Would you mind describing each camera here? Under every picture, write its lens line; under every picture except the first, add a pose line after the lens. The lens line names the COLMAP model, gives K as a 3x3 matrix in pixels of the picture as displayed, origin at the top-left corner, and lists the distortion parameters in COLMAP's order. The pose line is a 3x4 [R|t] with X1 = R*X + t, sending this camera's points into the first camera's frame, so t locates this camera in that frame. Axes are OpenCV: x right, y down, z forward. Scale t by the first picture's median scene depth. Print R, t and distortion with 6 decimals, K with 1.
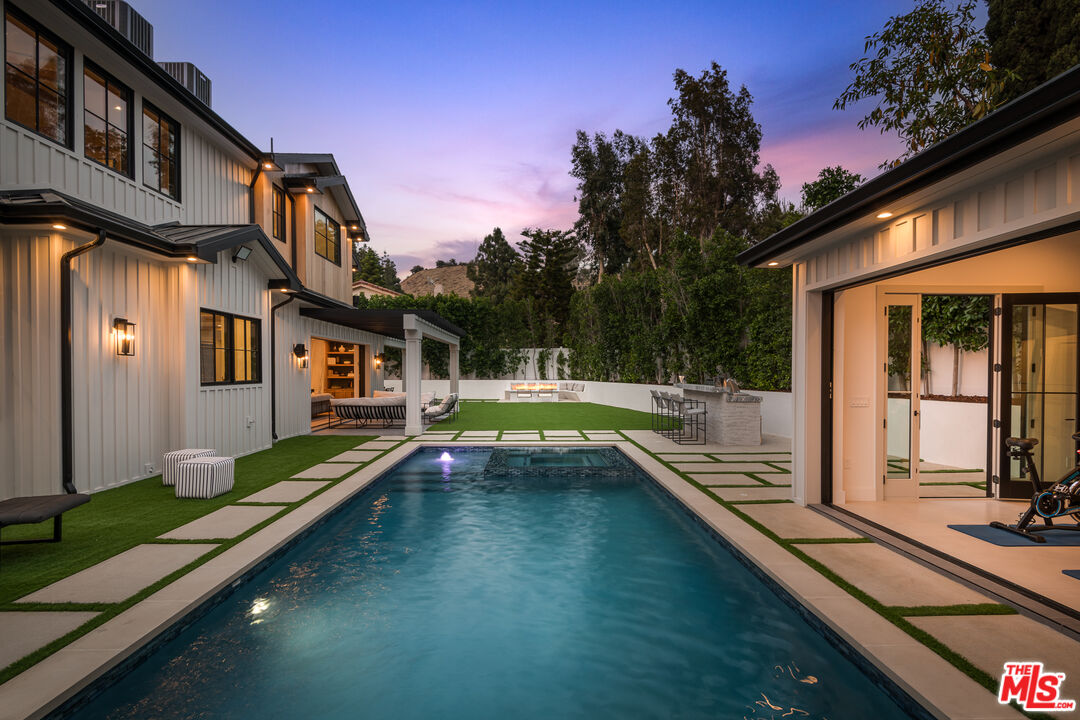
lens RADIAL K [[512.3, 0, 542.3], [0, 512.3, 373.3], [0, 0, 1]] dist [-0.003132, -0.000443]
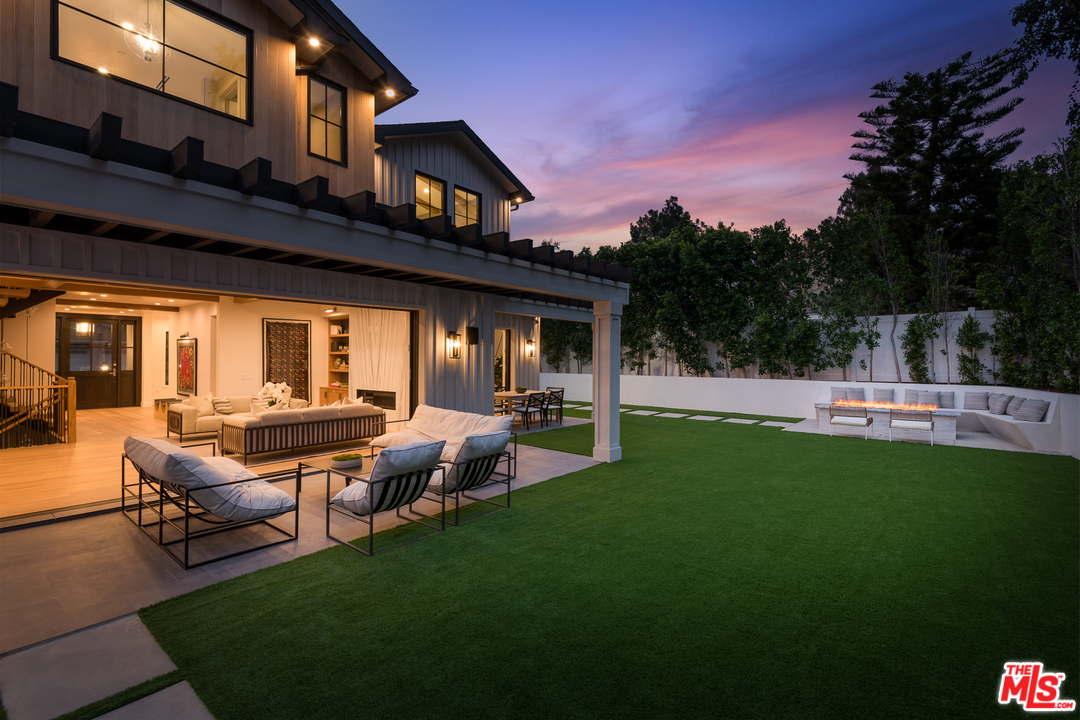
lens RADIAL K [[491.9, 0, 538.9], [0, 491.9, 354.5], [0, 0, 1]] dist [0.027009, -0.016399]
pose [[0.755164, -0.002692, -0.655531, 0.049488], [-0.006466, 0.999912, -0.011555, -0.006594], [0.655504, 0.012965, 0.755080, 0.606228]]
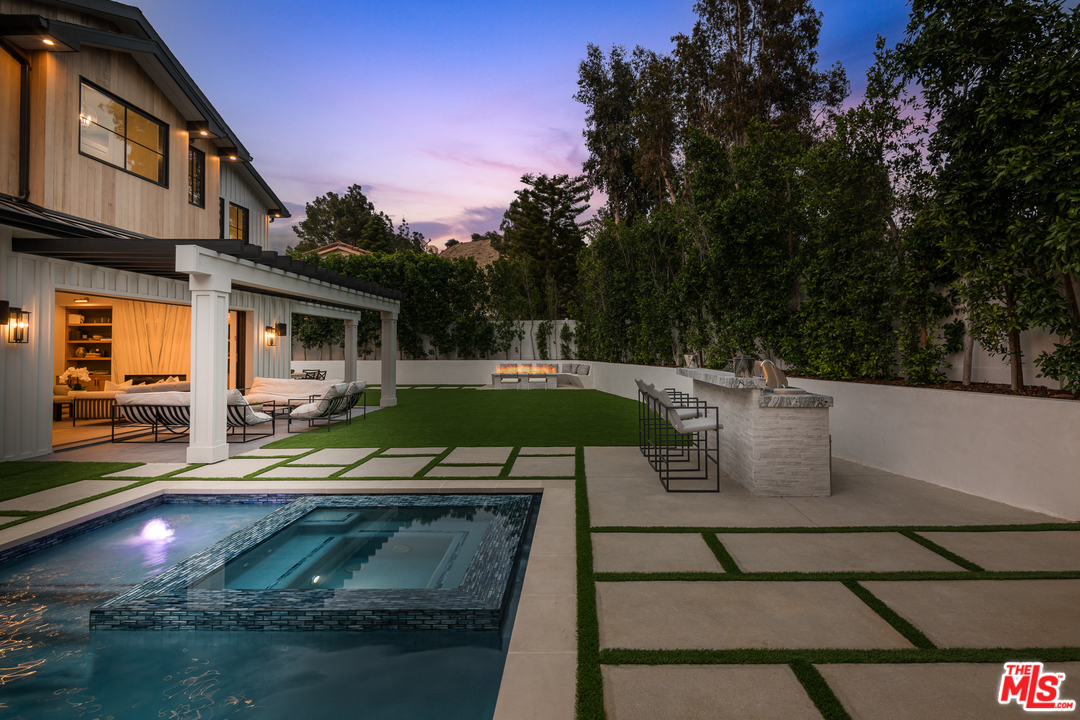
lens RADIAL K [[528.1, 0, 575.9], [0, 528.1, 346.2], [0, 0, 1]] dist [0.002286, -0.000540]
pose [[0.999627, -0.003114, -0.027146, 0.101252], [0.002812, 0.999934, -0.011135, 0.000934], [0.027179, 0.011054, 0.999569, 0.248440]]
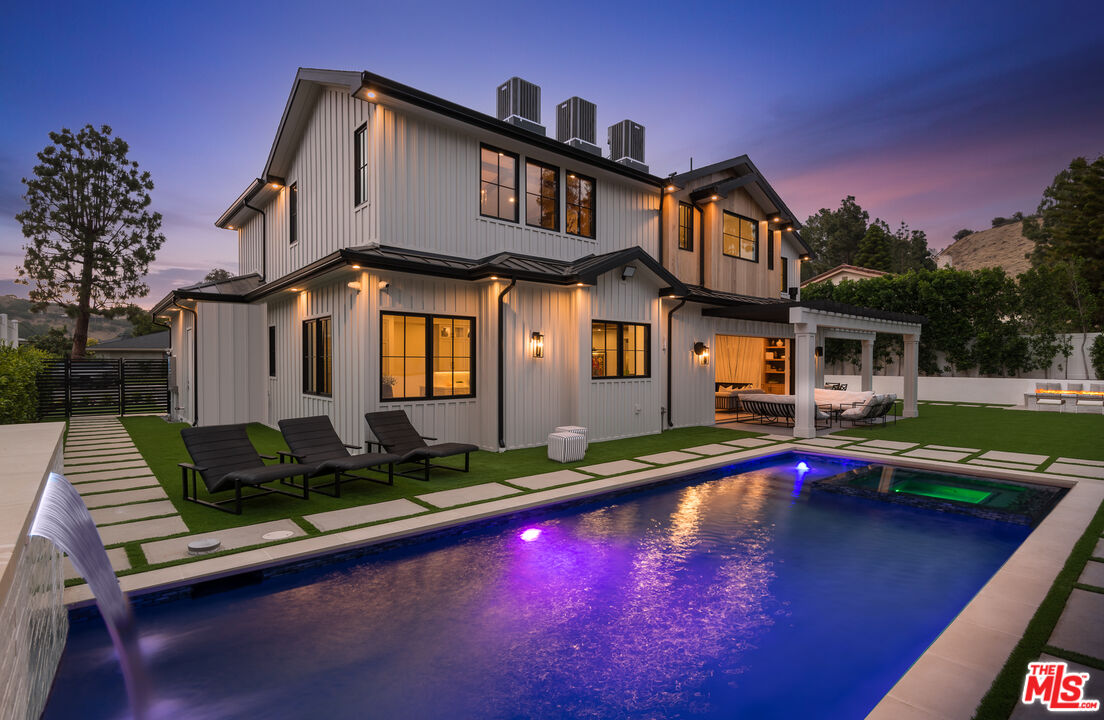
lens RADIAL K [[542.2, 0, 568.3], [0, 542.2, 365.9], [0, 0, 1]] dist [0.002891, -0.013915]
pose [[0.633592, 0.007312, -0.773633, 0.139052], [-0.006042, 0.999972, 0.004503, -0.005976], [0.773644, 0.001821, 0.633618, 0.027934]]
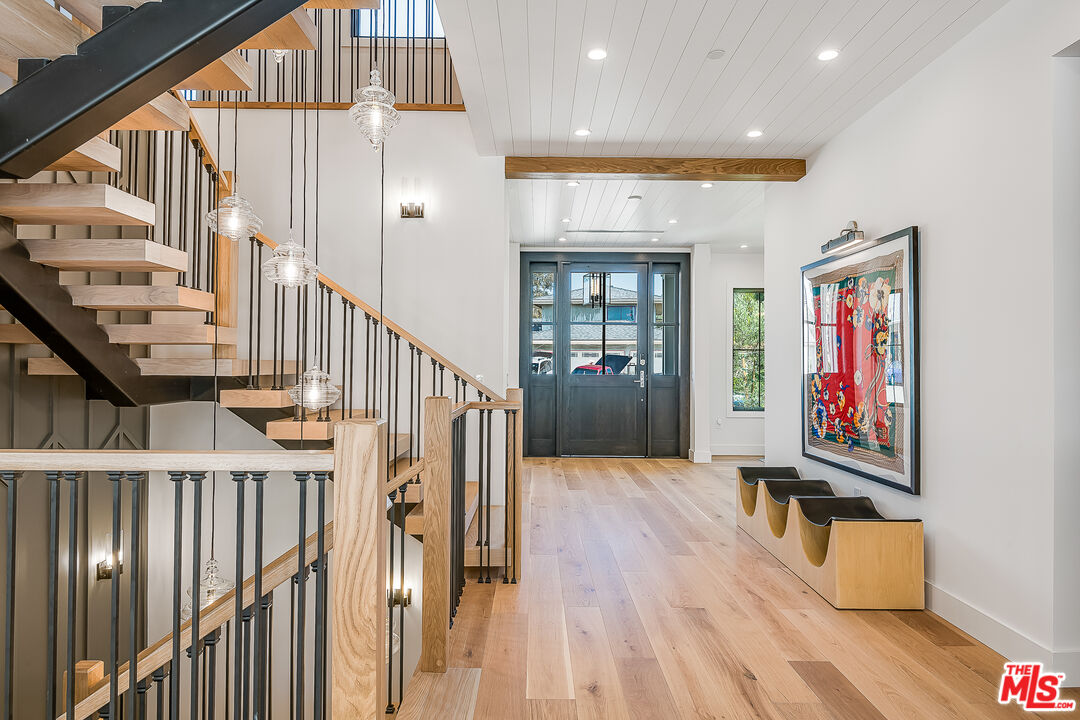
lens RADIAL K [[600.9, 0, 530.8], [0, 600.9, 331.9], [0, 0, 1]] dist [0.009792, -0.001543]
pose [[-0.043541, -0.058879, -0.997315, -0.517933], [-0.014421, 0.998195, -0.058301, 0.008845], [0.998948, 0.011844, -0.044311, 0.696209]]
